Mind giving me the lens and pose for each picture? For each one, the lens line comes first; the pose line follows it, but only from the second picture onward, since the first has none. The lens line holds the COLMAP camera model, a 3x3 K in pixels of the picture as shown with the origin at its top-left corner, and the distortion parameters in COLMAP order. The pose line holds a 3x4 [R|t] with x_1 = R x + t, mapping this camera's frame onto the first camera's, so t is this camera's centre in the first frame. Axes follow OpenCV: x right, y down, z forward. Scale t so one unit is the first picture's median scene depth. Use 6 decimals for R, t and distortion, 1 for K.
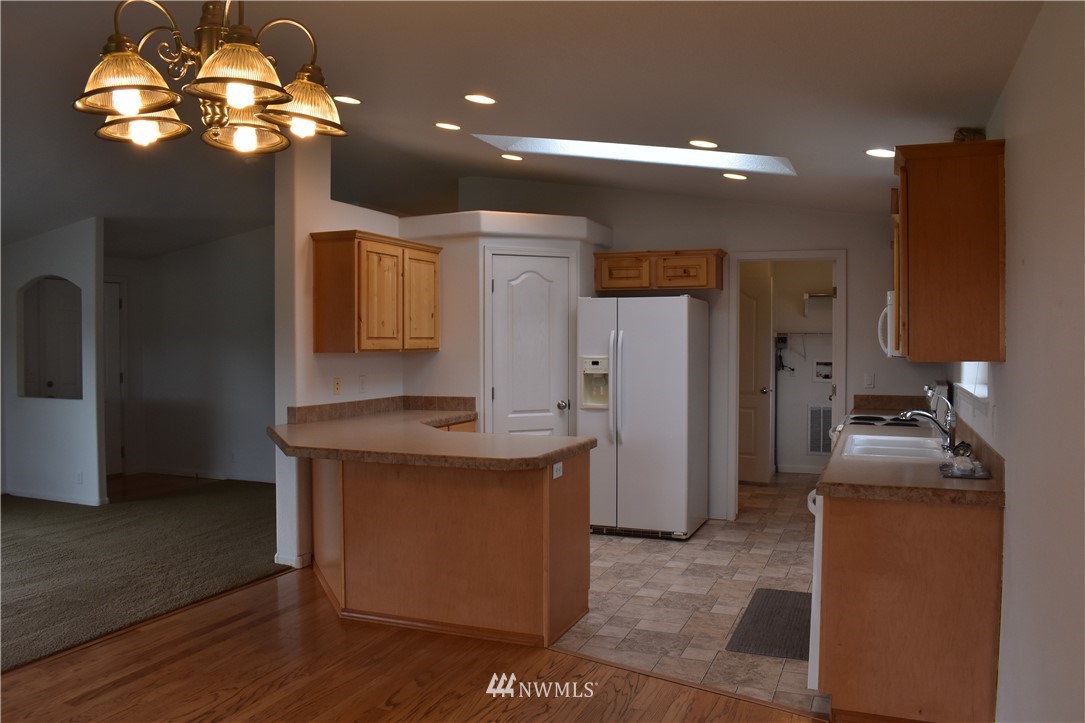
lens RADIAL K [[843.3, 0, 542.5], [0, 843.3, 361.5], [0, 0, 1]] dist [-0.085939, 0.002730]
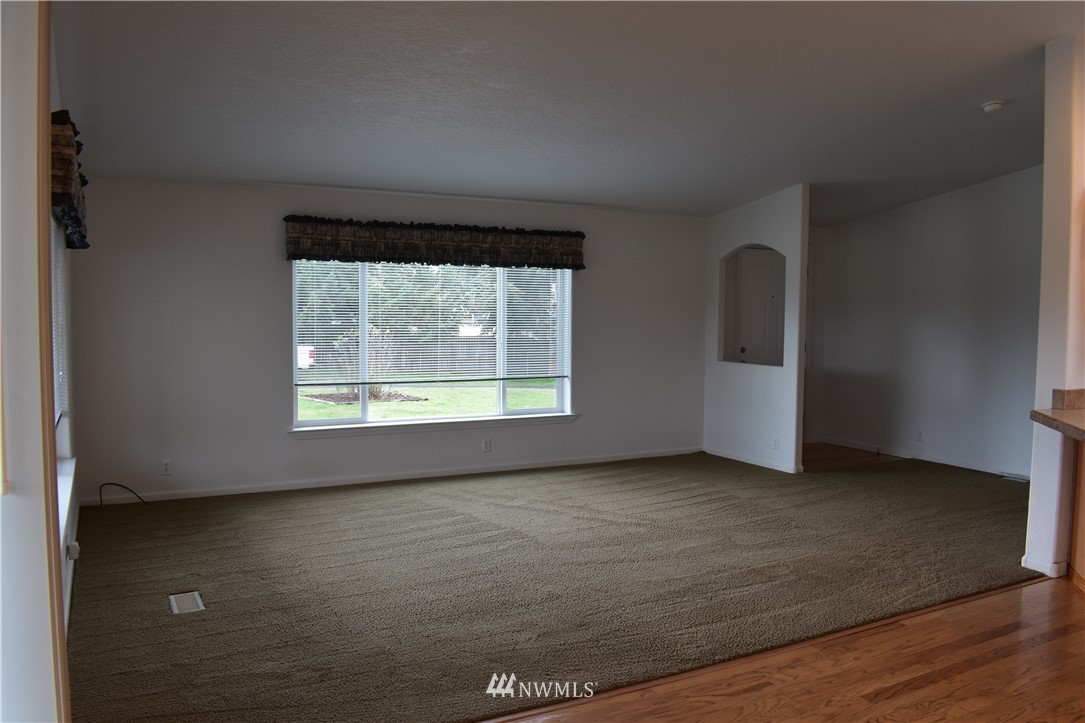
lens RADIAL K [[843.3, 0, 542.5], [0, 843.3, 361.5], [0, 0, 1]] dist [-0.085939, 0.002730]
pose [[0.767617, 0.047290, -0.639162, -0.217702], [-0.024777, 0.998718, 0.044136, 0.002660], [0.640429, -0.018043, 0.767805, 0.031584]]
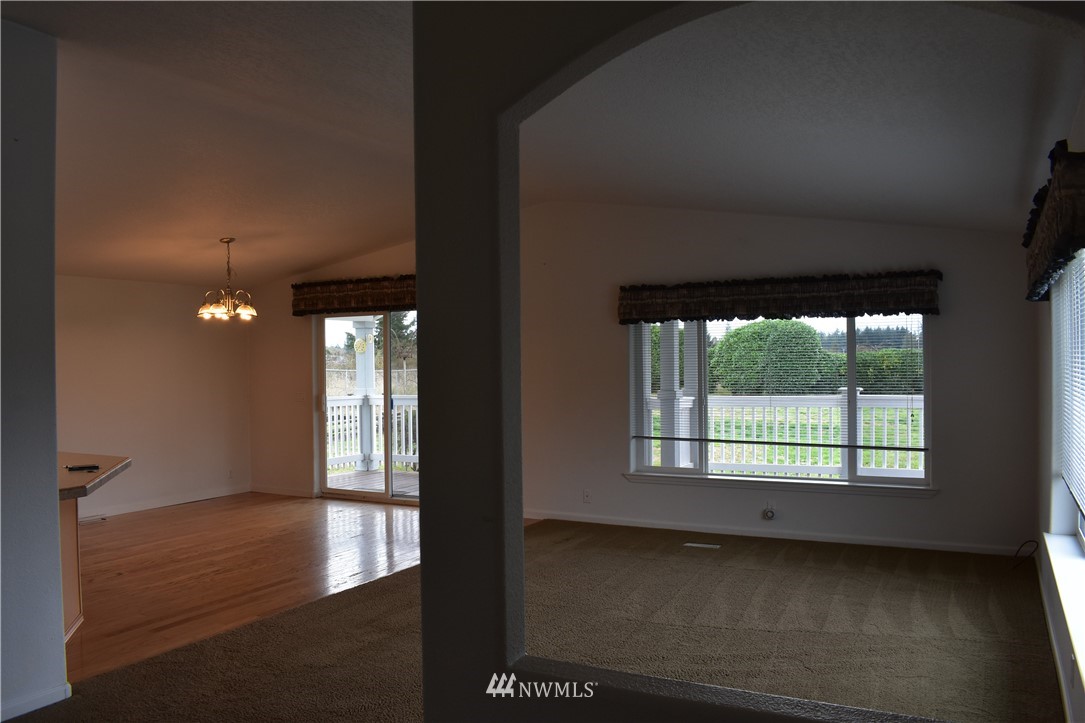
lens RADIAL K [[843.3, 0, 542.5], [0, 843.3, 361.5], [0, 0, 1]] dist [-0.085939, 0.002730]
pose [[-0.993671, 0.009676, 0.111914, -0.991368], [0.012579, 0.999602, 0.025264, -0.057504], [-0.111625, 0.026512, -0.993397, 2.034433]]
